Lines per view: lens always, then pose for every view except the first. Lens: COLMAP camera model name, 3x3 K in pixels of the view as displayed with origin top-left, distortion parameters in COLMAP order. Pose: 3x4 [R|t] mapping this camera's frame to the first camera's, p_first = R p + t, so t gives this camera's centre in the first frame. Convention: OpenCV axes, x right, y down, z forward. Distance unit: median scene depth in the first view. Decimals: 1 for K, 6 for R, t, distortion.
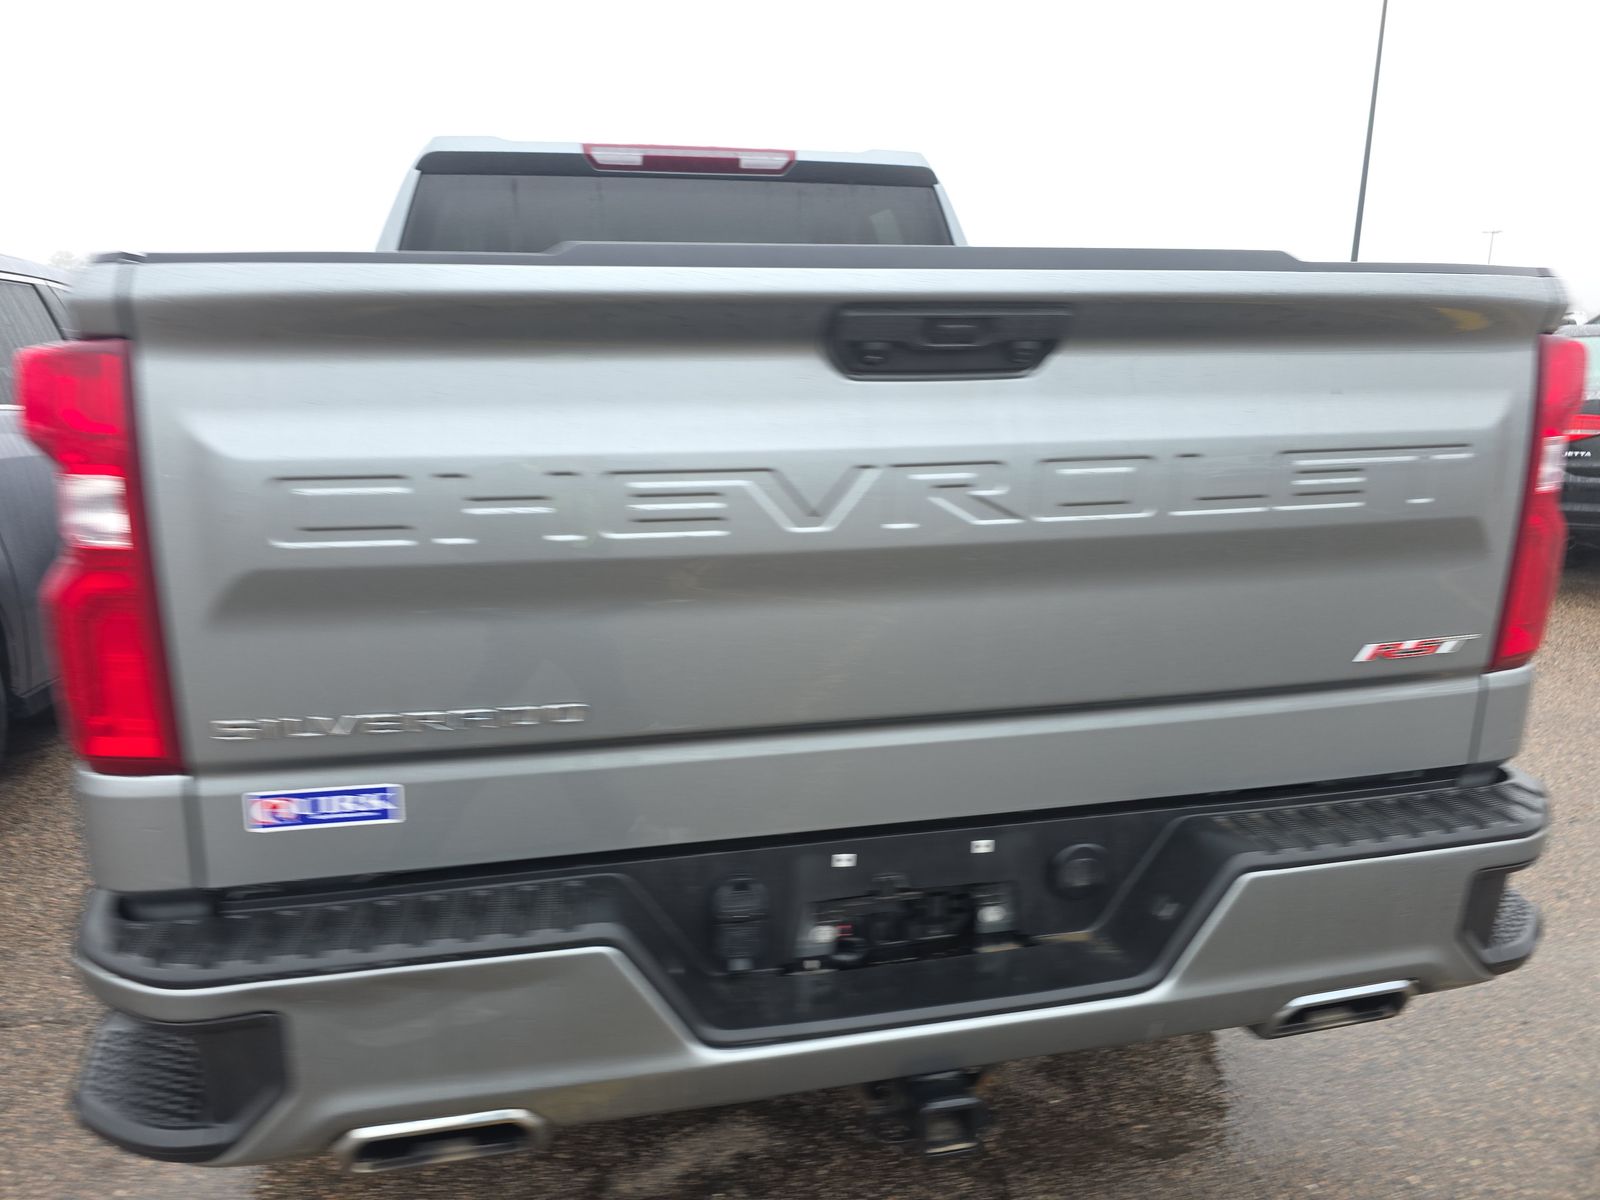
lens RADIAL K [[1090.3, 0, 786.1], [0, 1090.3, 586.0], [0, 0, 1]] dist [0.039212, -0.014753]
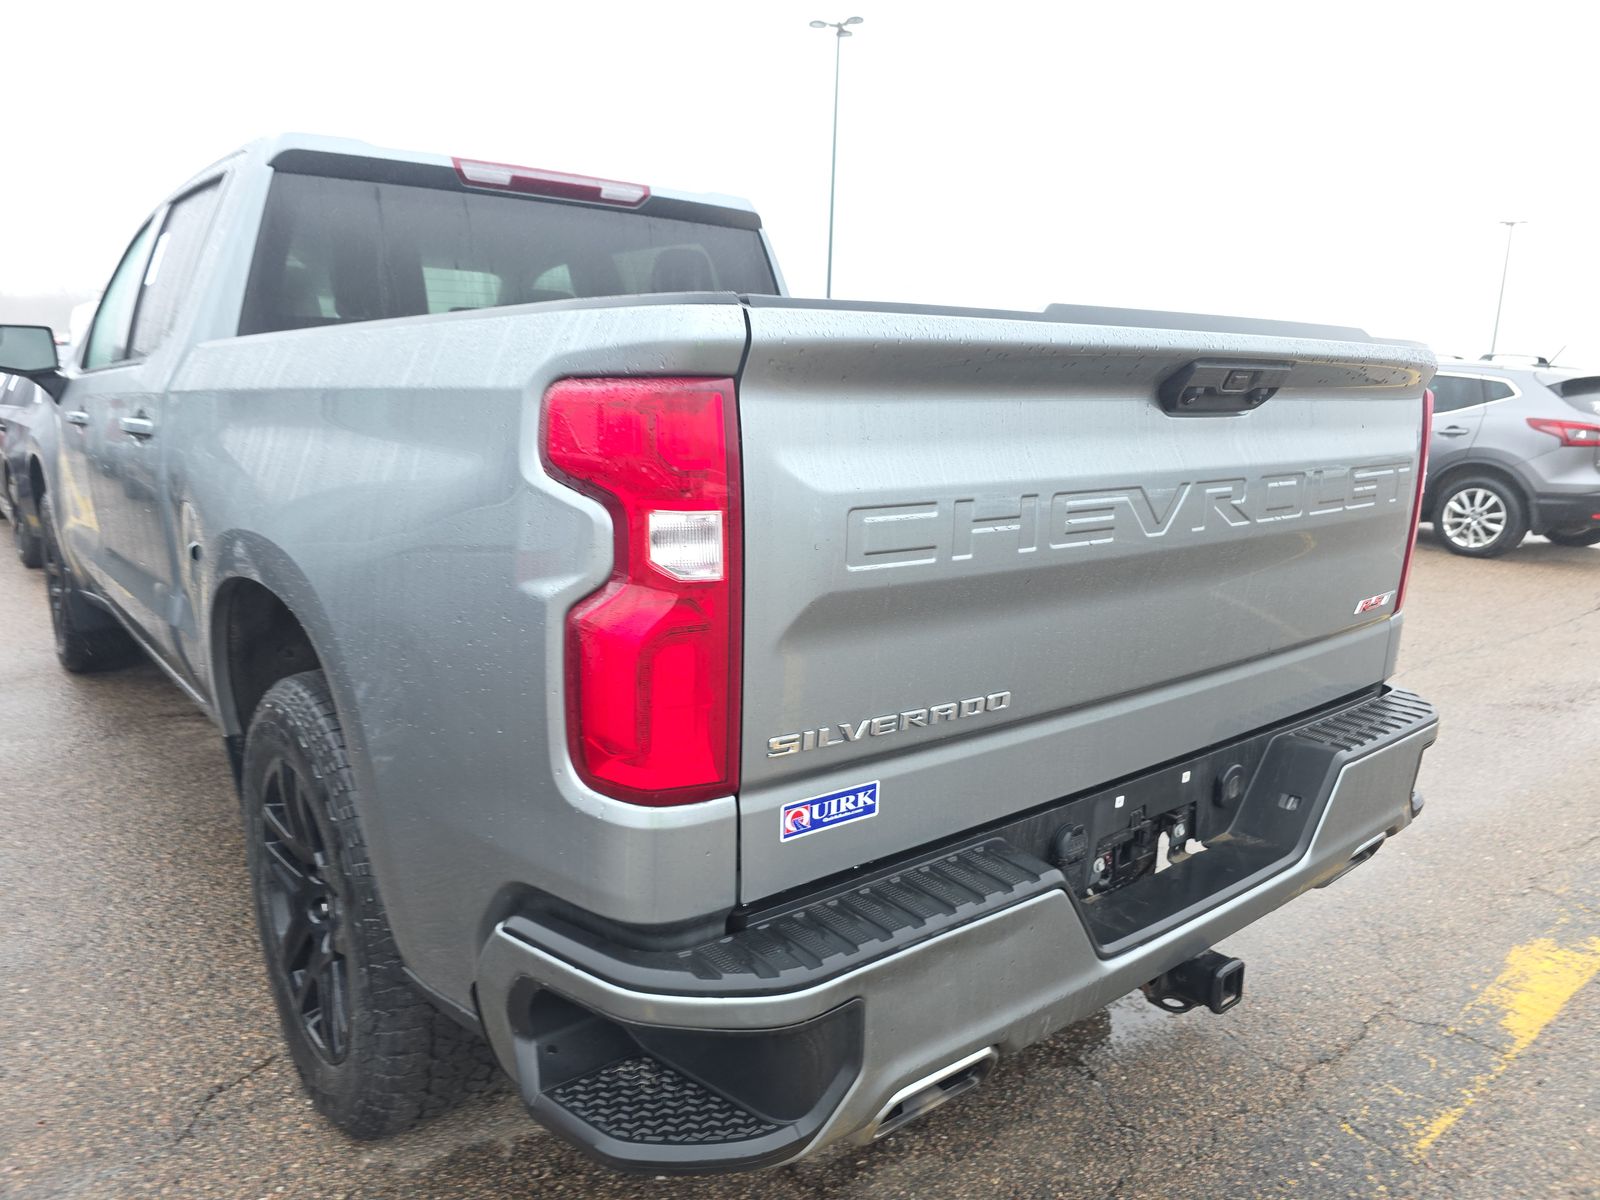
lens RADIAL K [[1090.3, 0, 790.6], [0, 1090.3, 604.9], [0, 0, 1]] dist [0.039212, -0.014753]
pose [[0.894672, -0.070345, 0.441151, -0.868462], [0.071177, 0.997356, 0.014687, -0.018199], [-0.441018, 0.018259, 0.897313, 0.044605]]
